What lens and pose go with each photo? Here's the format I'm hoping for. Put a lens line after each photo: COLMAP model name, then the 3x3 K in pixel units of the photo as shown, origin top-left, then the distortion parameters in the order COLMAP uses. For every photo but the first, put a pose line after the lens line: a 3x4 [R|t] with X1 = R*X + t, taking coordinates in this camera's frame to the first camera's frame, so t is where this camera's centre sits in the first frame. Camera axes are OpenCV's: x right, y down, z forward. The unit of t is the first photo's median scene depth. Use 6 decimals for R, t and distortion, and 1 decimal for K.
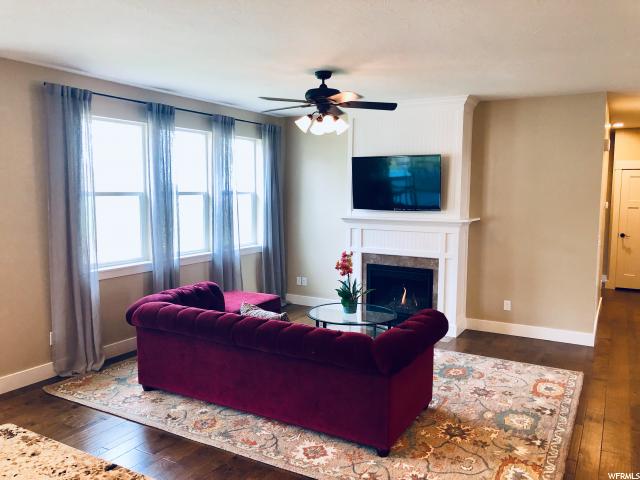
lens RADIAL K [[522.6, 0, 316.0], [0, 522.6, 237.9], [0, 0, 1]] dist [0.028960, -0.018234]
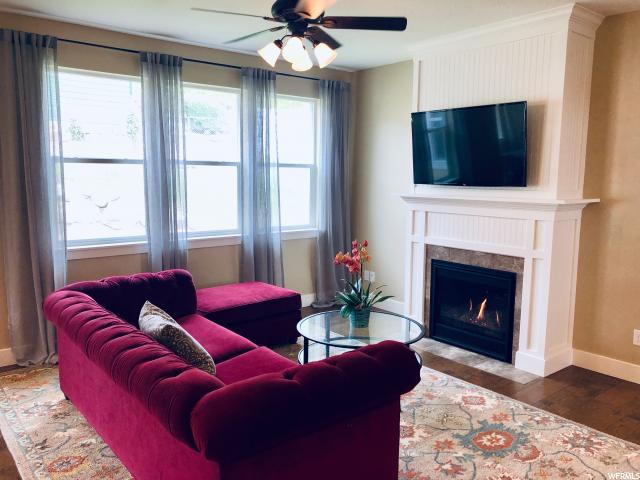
lens RADIAL K [[522.6, 0, 319.4], [0, 522.6, 237.2], [0, 0, 1]] dist [0.028960, -0.018234]
pose [[0.934591, 0.044619, -0.352915, 0.261194], [-0.036232, 0.998883, 0.030340, 0.002383], [0.353874, -0.015569, 0.935163, 0.317521]]
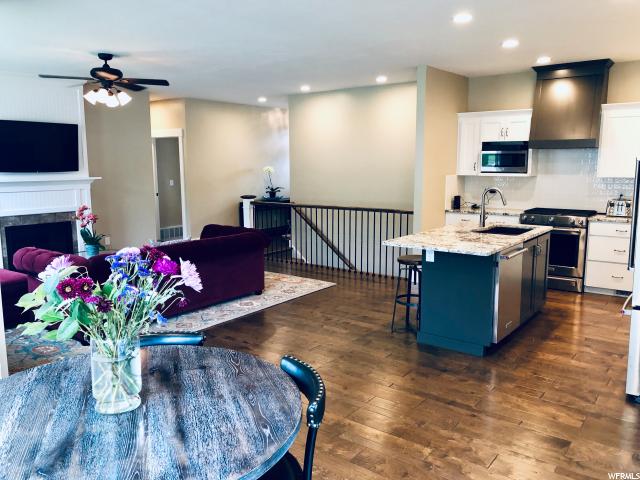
lens RADIAL K [[522.6, 0, 320.3], [0, 522.6, 239.4], [0, 0, 1]] dist [0.028960, -0.018234]
pose [[0.124609, -0.150356, 0.980747, -1.040669], [0.098516, 0.985442, 0.138559, -0.010348], [-0.987303, 0.079354, 0.137608, 0.324433]]
